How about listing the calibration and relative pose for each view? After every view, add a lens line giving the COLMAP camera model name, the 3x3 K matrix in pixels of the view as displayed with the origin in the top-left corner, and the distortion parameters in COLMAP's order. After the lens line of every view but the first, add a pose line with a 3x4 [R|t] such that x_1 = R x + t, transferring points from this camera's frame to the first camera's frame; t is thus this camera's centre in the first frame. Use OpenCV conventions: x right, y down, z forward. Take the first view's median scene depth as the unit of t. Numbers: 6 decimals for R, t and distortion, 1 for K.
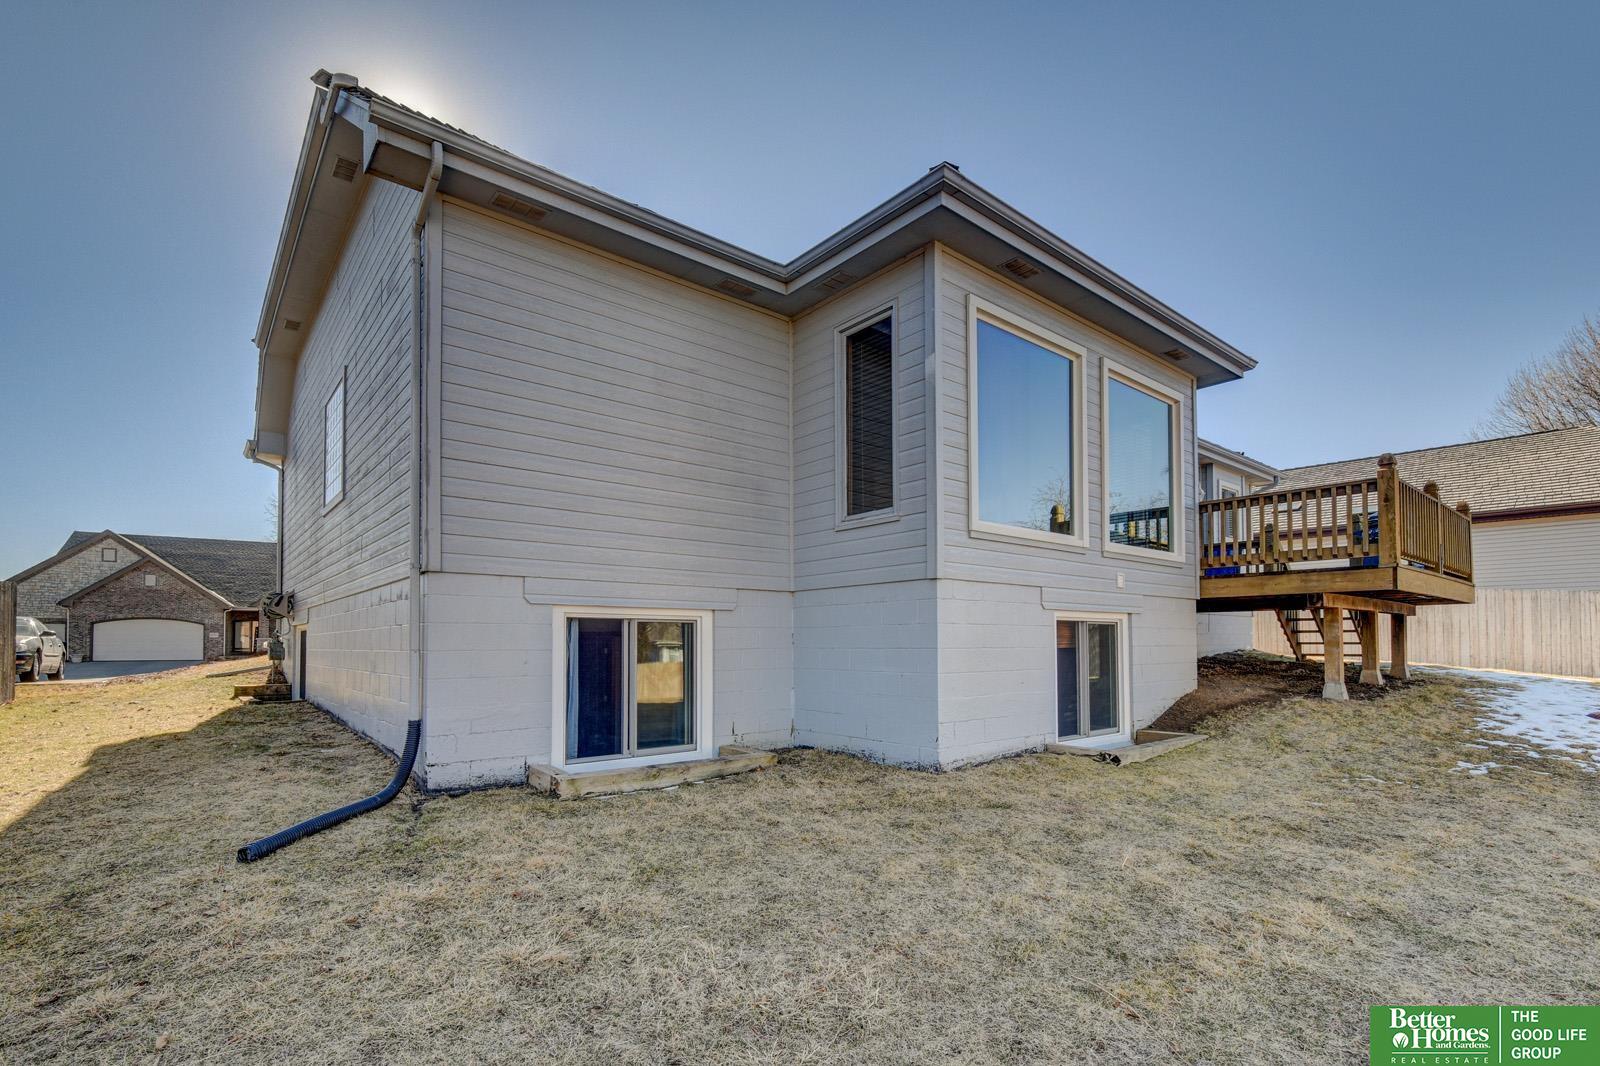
lens RADIAL K [[698.3, 0, 835.4], [0, 698.3, 637.5], [0, 0, 1]] dist [0.002106, 0.000110]
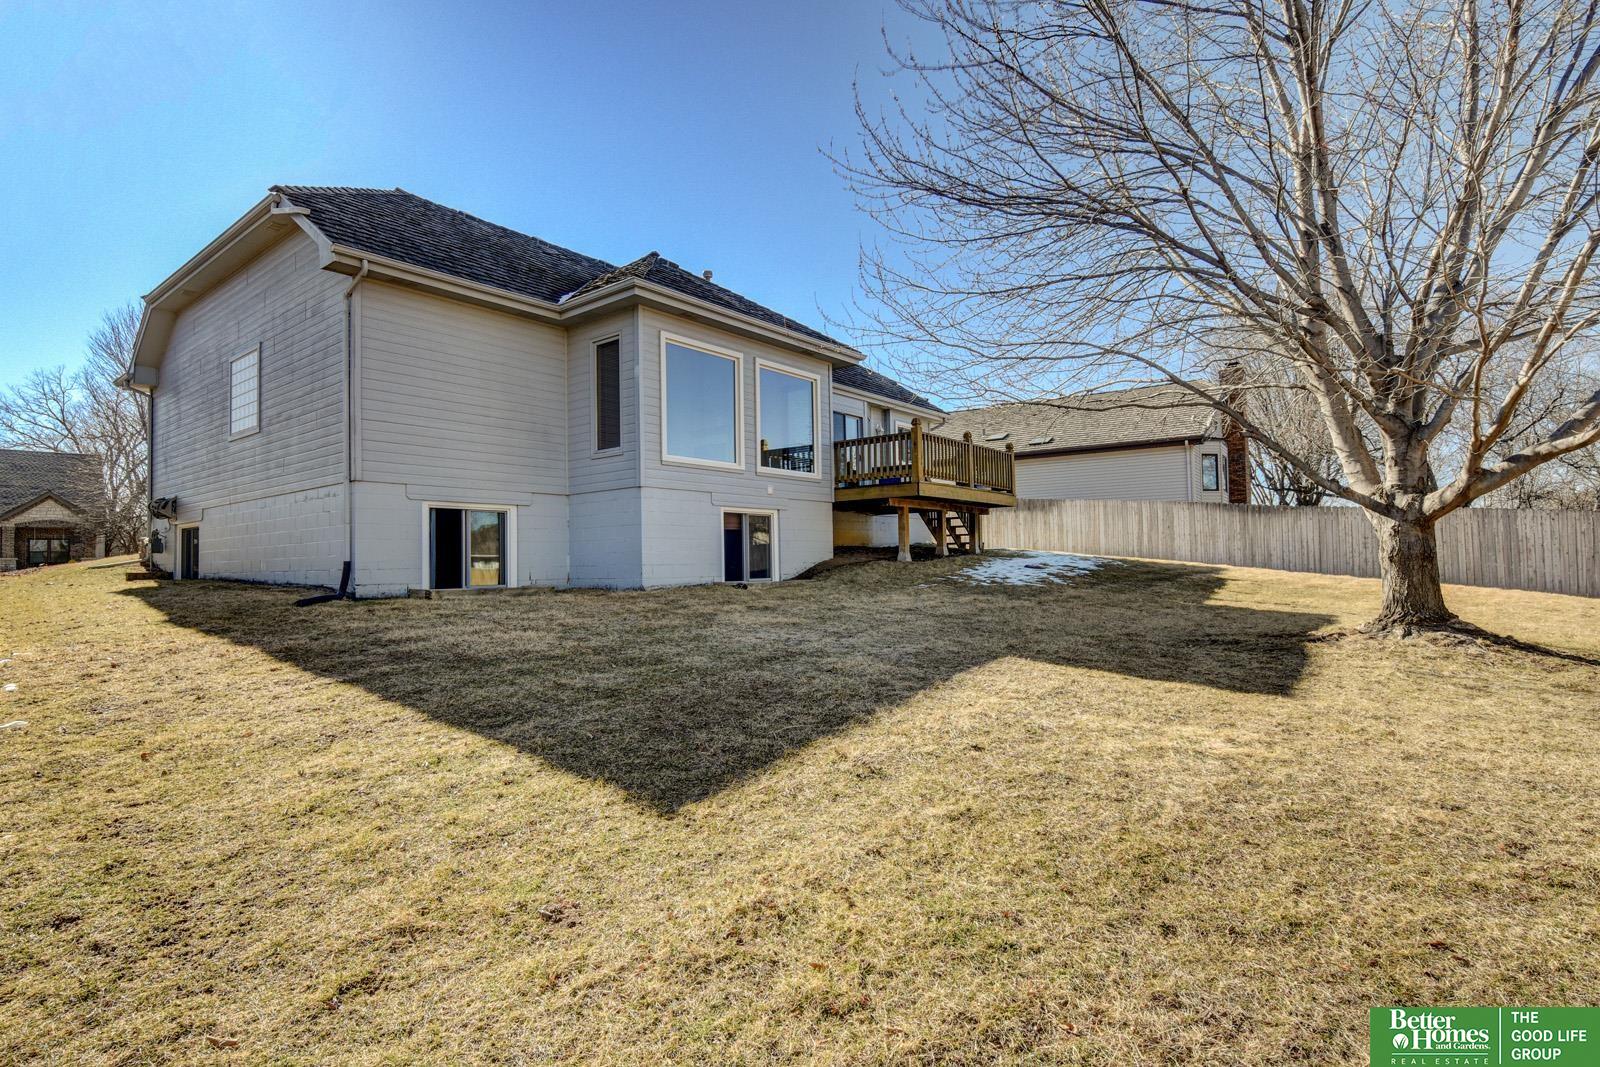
lens RADIAL K [[816.3, 0, 800.2], [0, 816.3, 561.9], [0, 0, 1]] dist [-0.000785, 0.000105]
pose [[0.990395, -0.006281, 0.138123, 0.236134], [0.006780, 0.999972, -0.003145, 0.111921], [-0.138100, 0.004051, 0.990410, -1.077423]]
